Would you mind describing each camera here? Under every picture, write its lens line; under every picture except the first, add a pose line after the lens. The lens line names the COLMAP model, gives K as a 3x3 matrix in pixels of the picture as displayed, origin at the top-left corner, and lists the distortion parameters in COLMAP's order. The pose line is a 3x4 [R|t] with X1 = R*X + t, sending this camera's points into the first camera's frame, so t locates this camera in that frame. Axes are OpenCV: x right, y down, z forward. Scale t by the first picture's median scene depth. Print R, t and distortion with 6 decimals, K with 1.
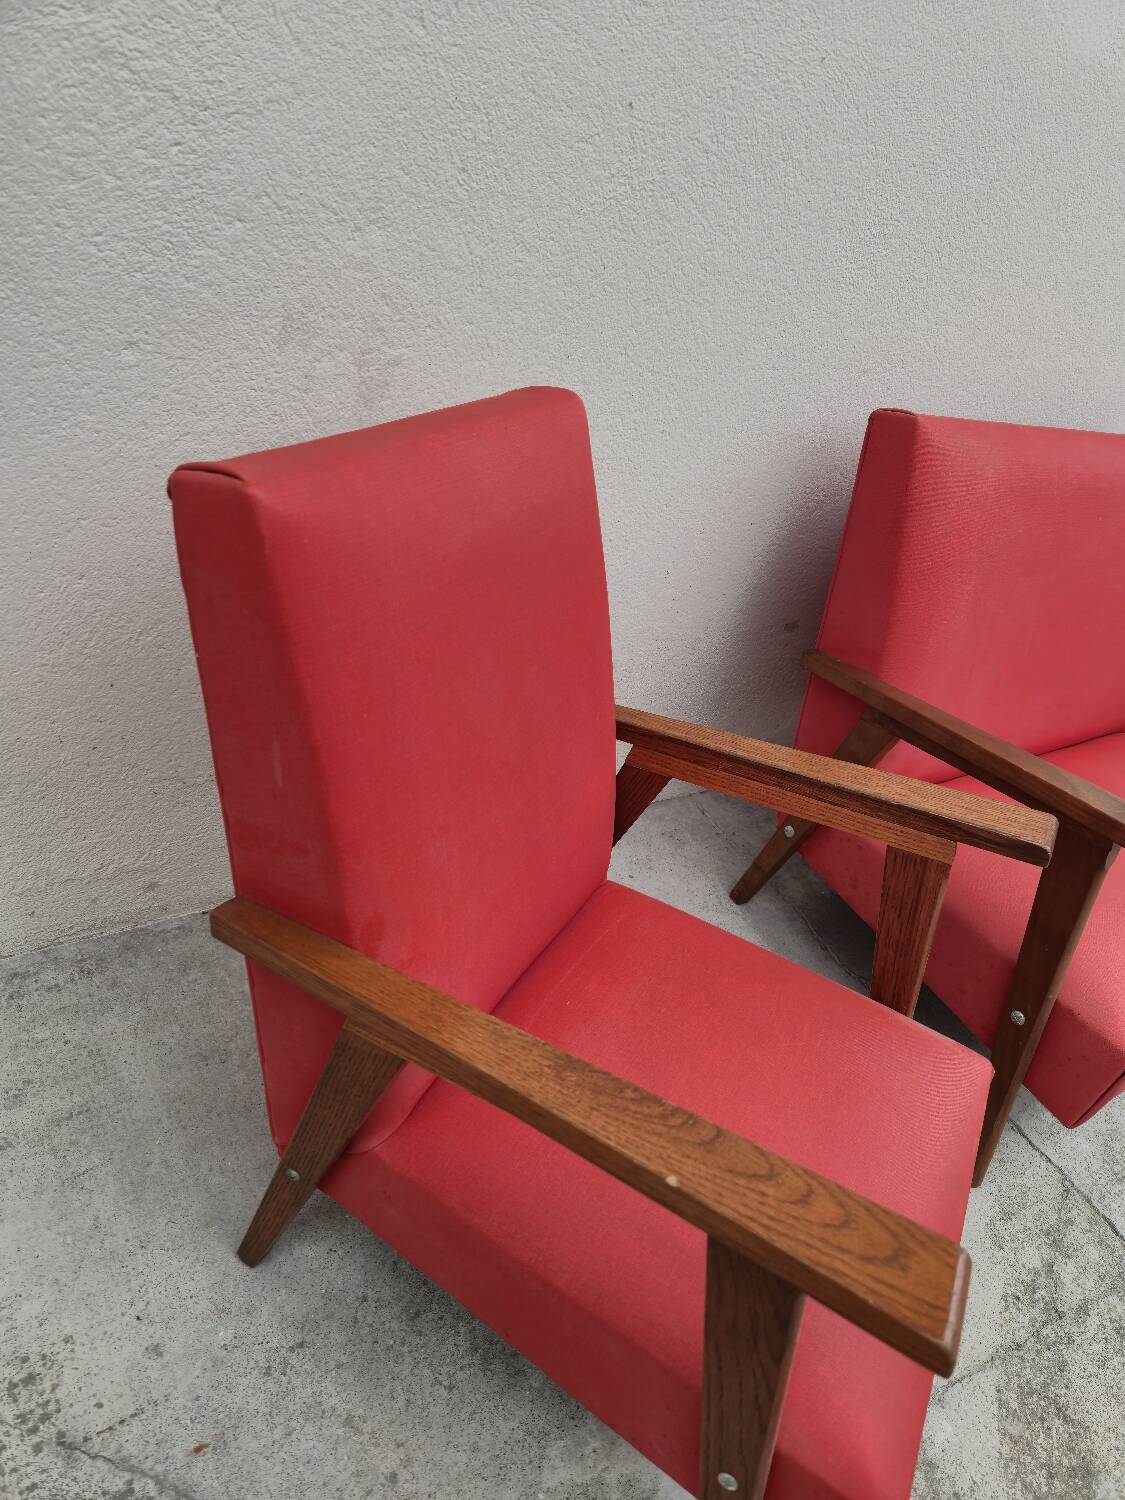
lens RADIAL K [[1028.9, 0, 584.5], [0, 1028.9, 762.5], [0, 0, 1]] dist [0.058382, -0.045049]
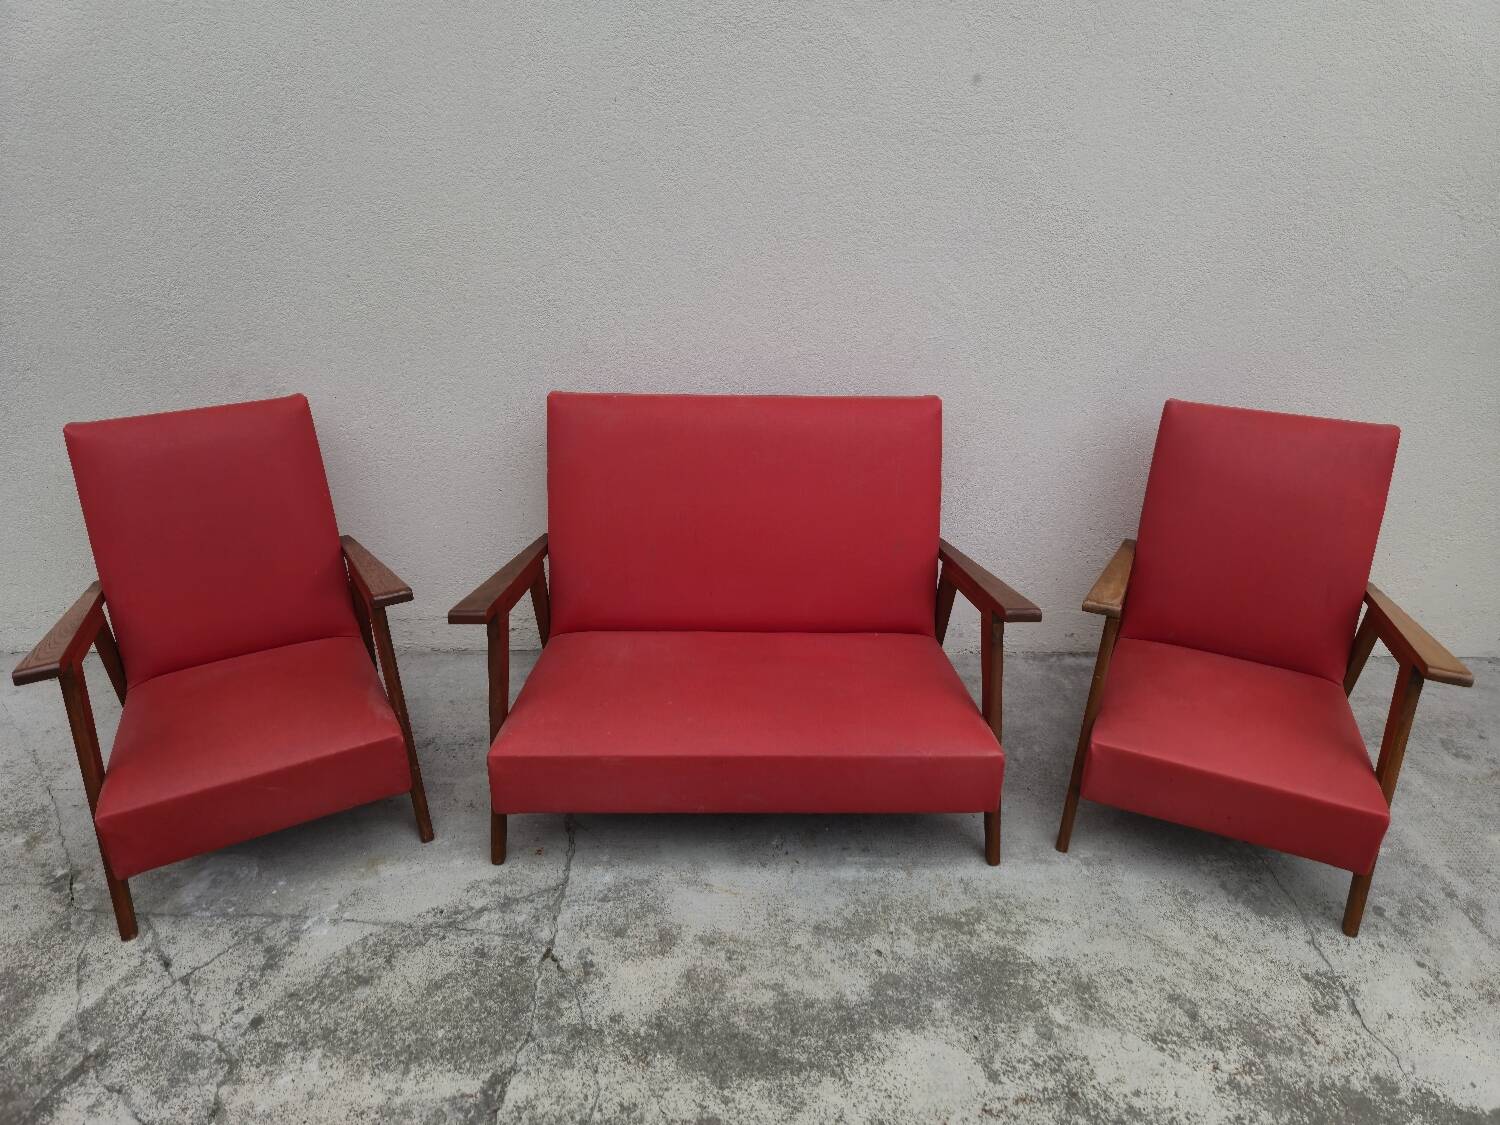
lens RADIAL K [[999.7, 0, 746.1], [0, 999.7, 535.0], [0, 0, 1]] dist [0.064110, -0.049786]
pose [[0.783317, 0.003190, -0.621614, 2.278640], [-0.149623, 0.971555, -0.183559, 0.215908], [0.603346, 0.236793, 0.761513, -0.048810]]
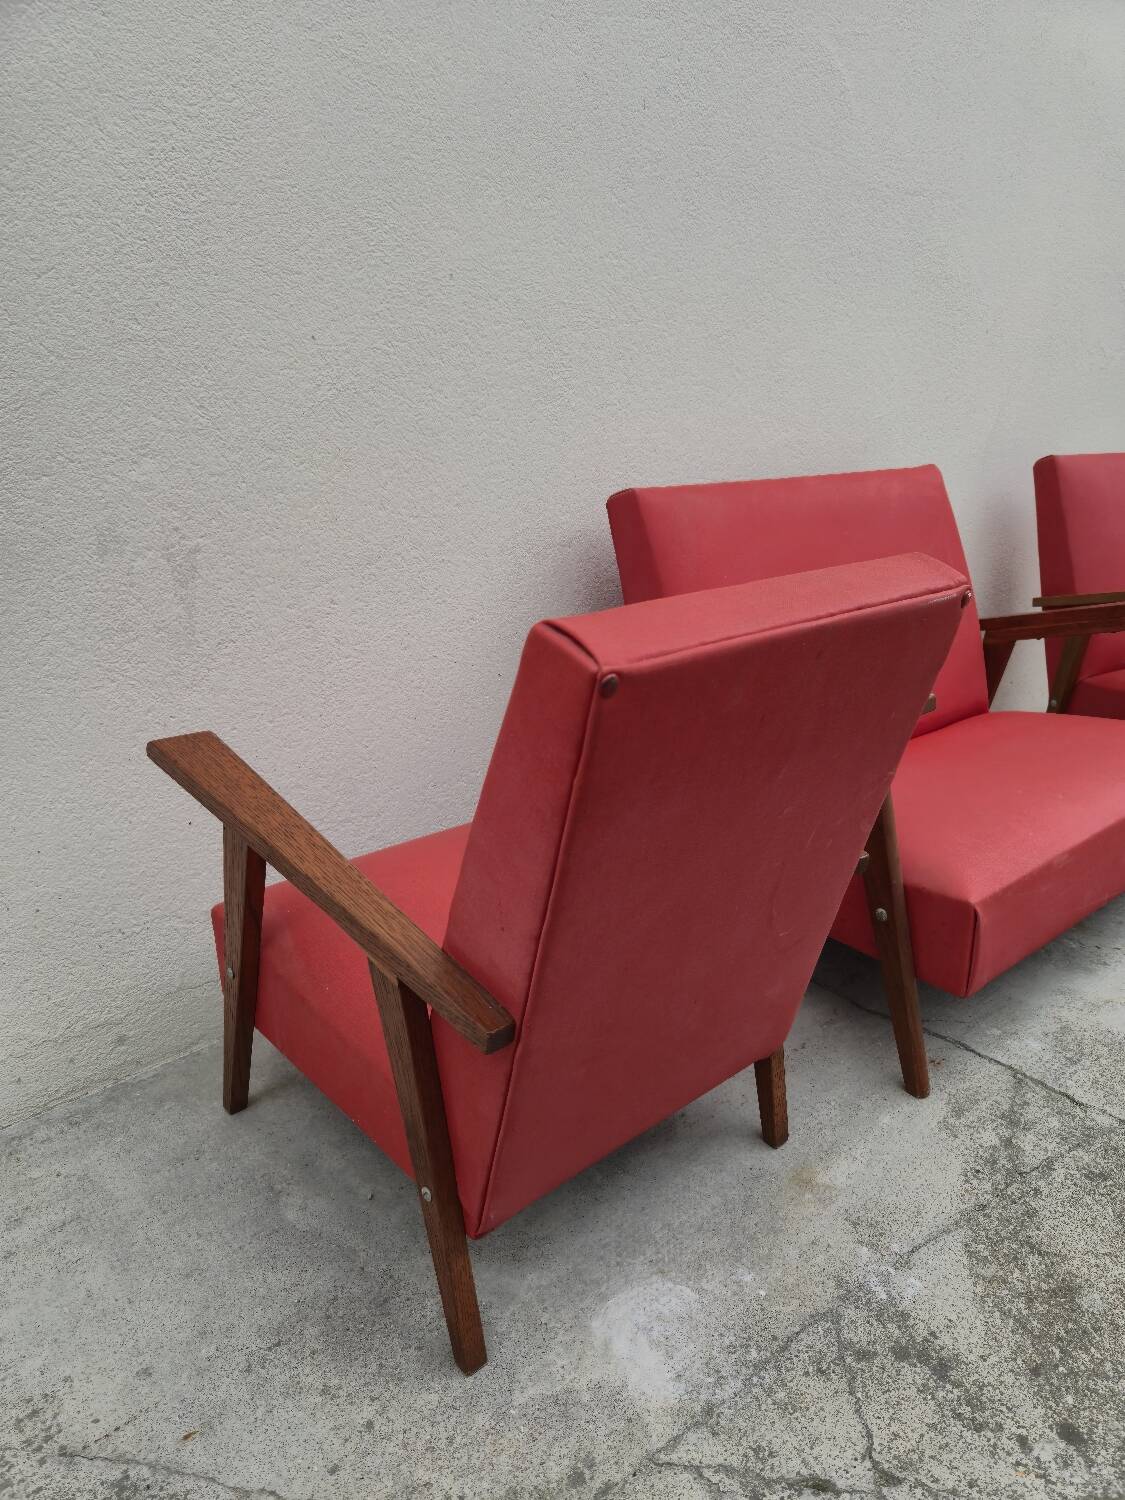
lens RADIAL K [[1019.5, 0, 558.8], [0, 1019.5, 764.8], [0, 0, 1]] dist [0.049437, -0.040913]
pose [[0.949469, -0.312317, -0.031087, 0.235068], [0.292333, 0.916047, -0.274589, 0.398072], [0.114235, 0.251626, 0.961059, -0.155656]]
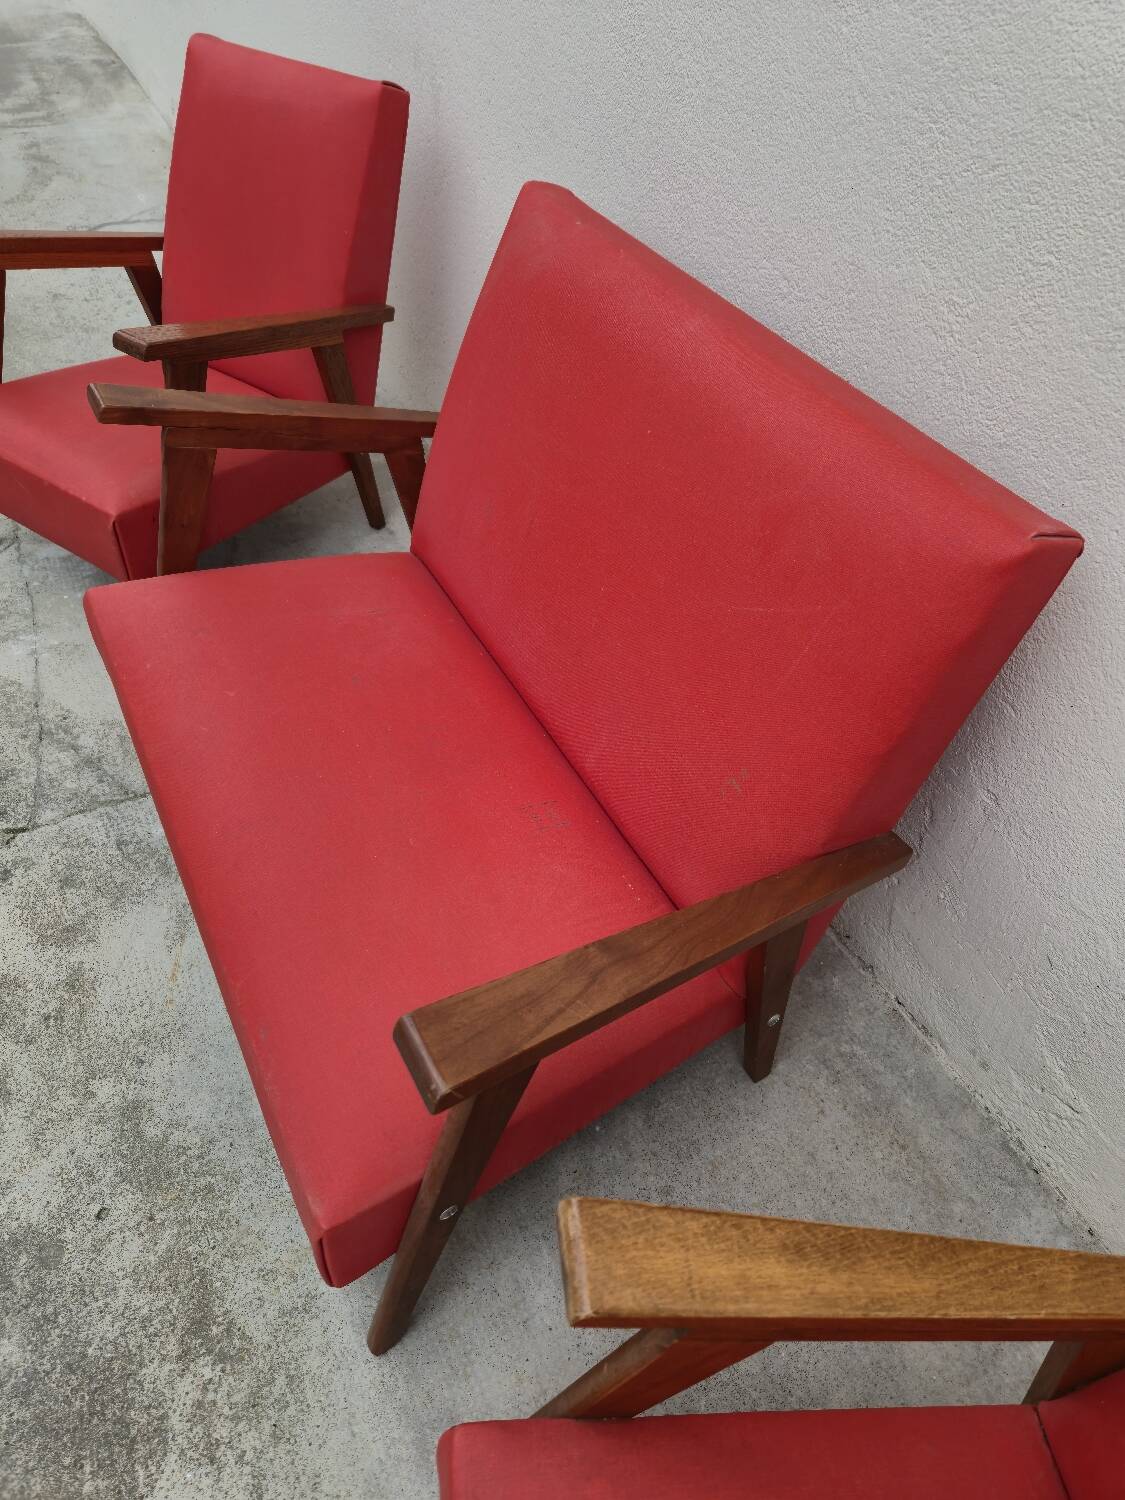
lens RADIAL K [[1011.4, 0, 585.8], [0, 1011.4, 739.9], [0, 0, 1]] dist [0.063020, -0.049535]
pose [[-0.097358, 0.456720, -0.884267, 2.013645], [-0.648367, 0.644973, 0.404511, -0.587719], [0.755077, 0.612712, 0.233329, 1.591797]]
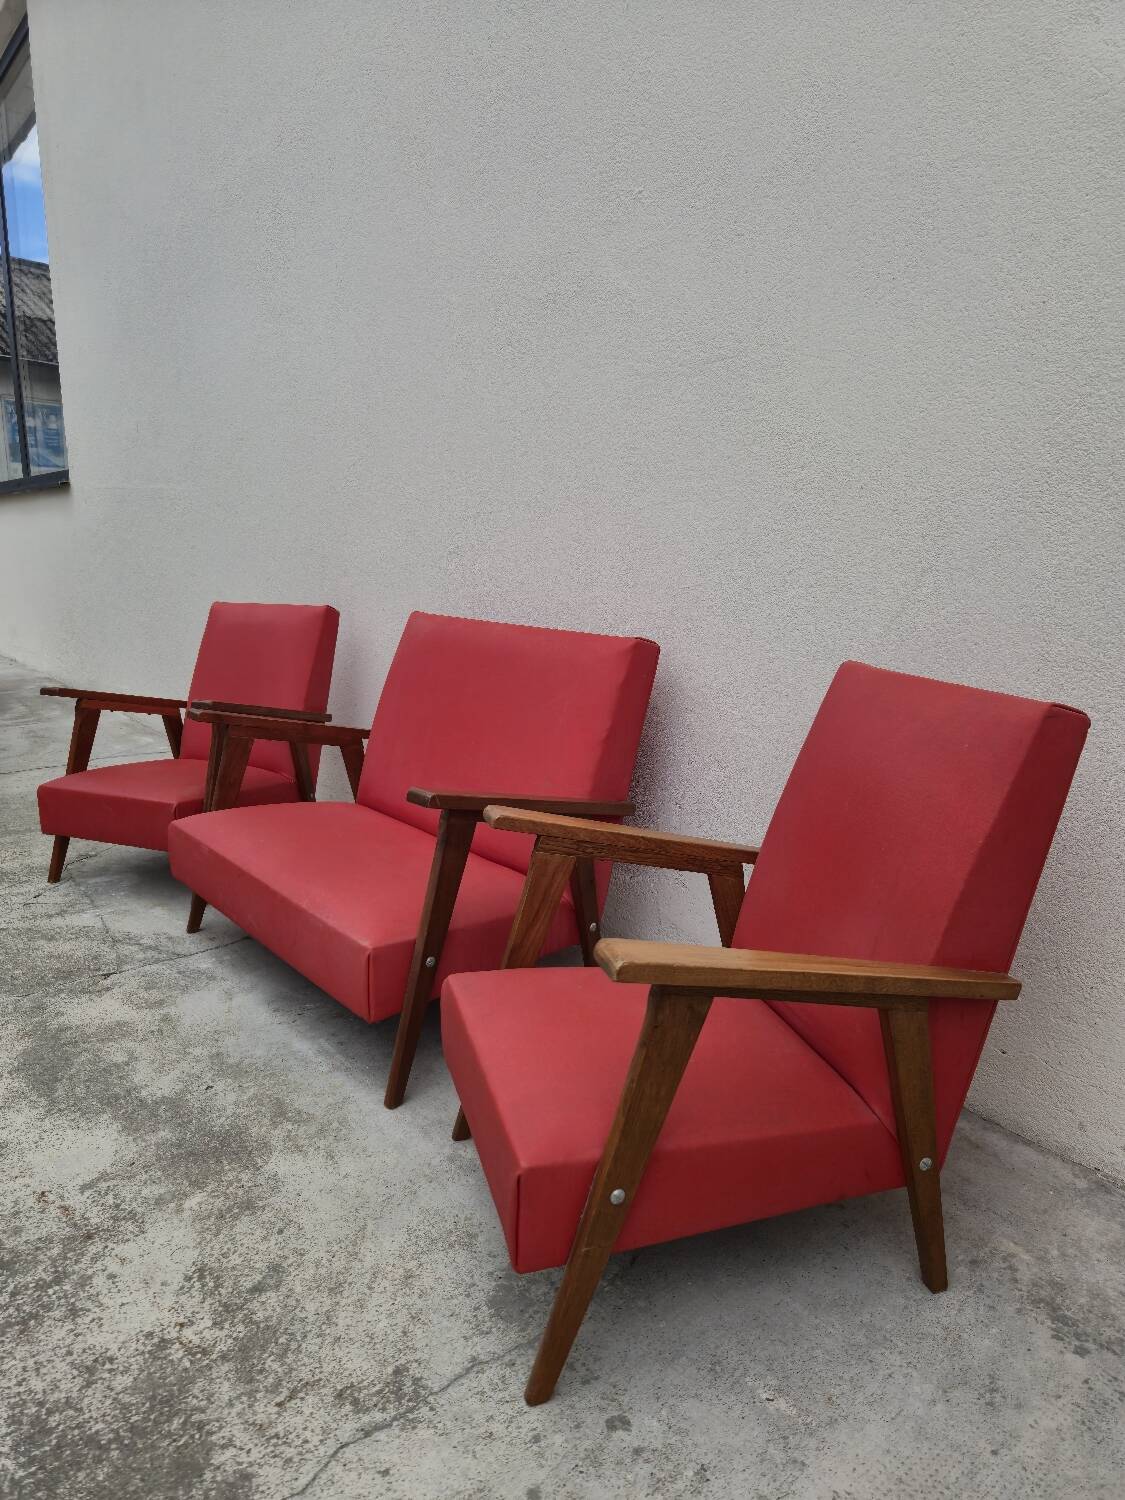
lens RADIAL K [[998.3, 0, 567.5], [0, 998.3, 744.2], [0, 0, 1]] dist [0.073864, -0.066966]
pose [[0.050573, -0.090279, -0.994632, 3.245543], [-0.563798, 0.819459, -0.103046, -0.106693], [0.824363, 0.565982, -0.009457, 1.989106]]
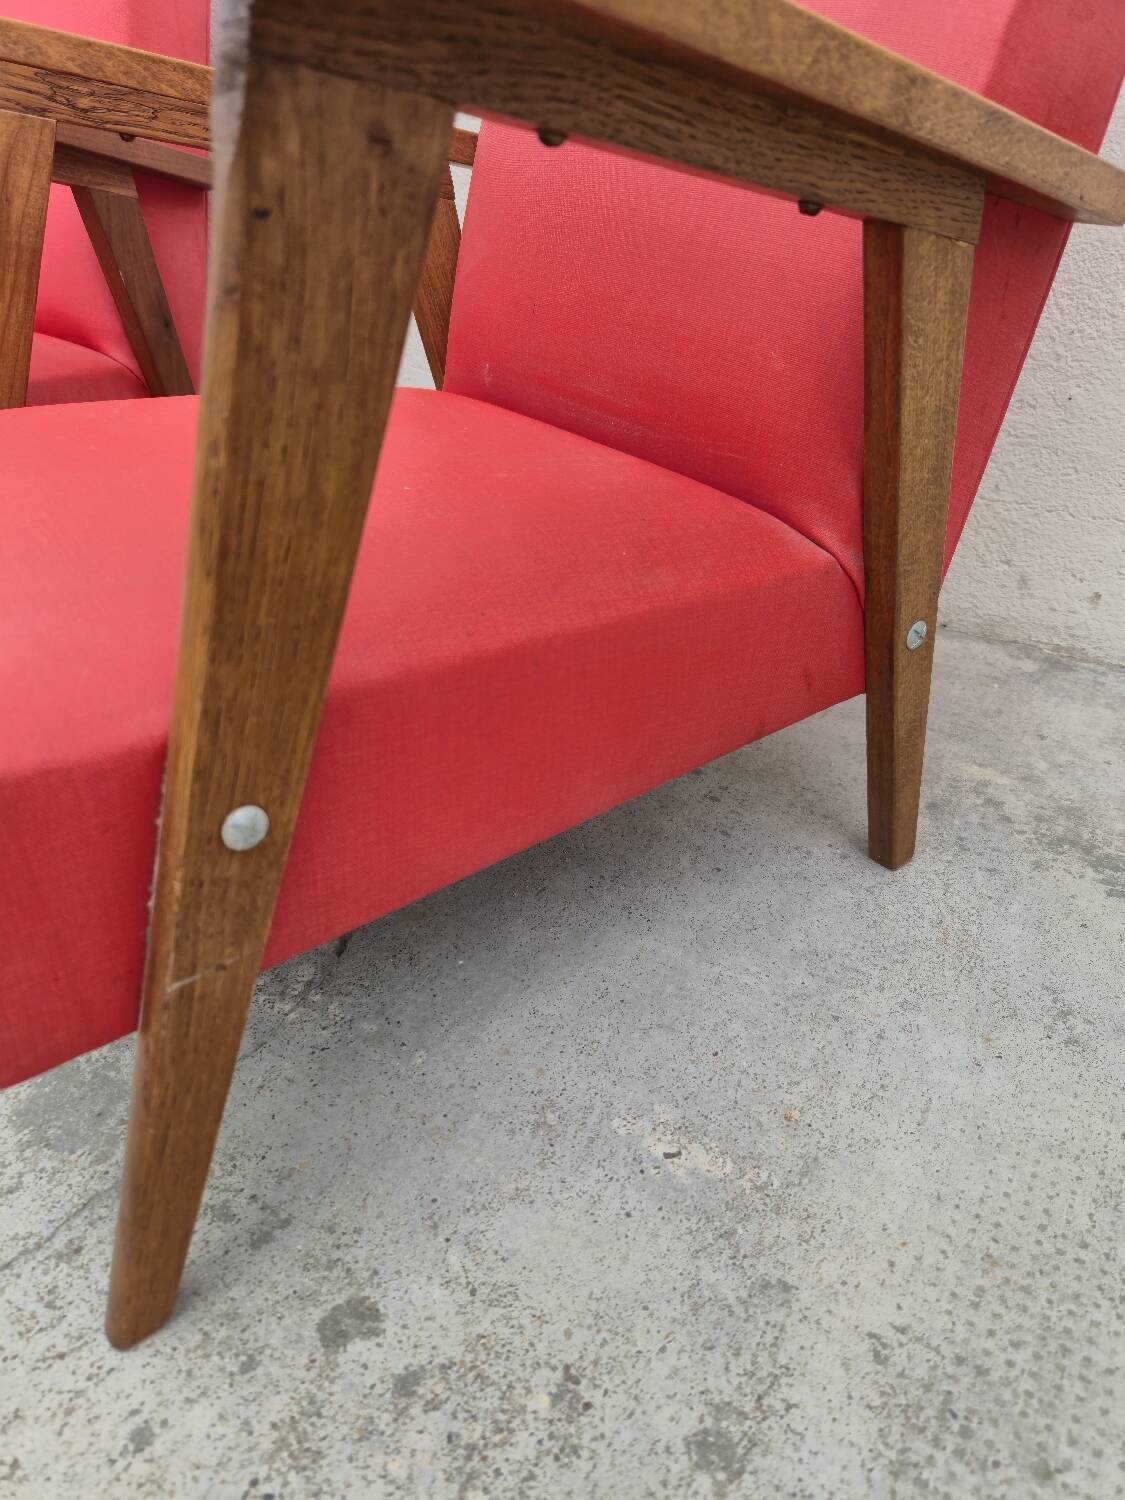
lens RADIAL K [[1028.1, 0, 551.0], [0, 1028.1, 730.9], [0, 0, 1]] dist [0.056904, -0.050614]
pose [[0.338848, 0.187859, -0.921895, 2.439483], [-0.426744, 0.903959, 0.027352, 0.074857], [0.838494, 0.384145, 0.386473, 2.252772]]
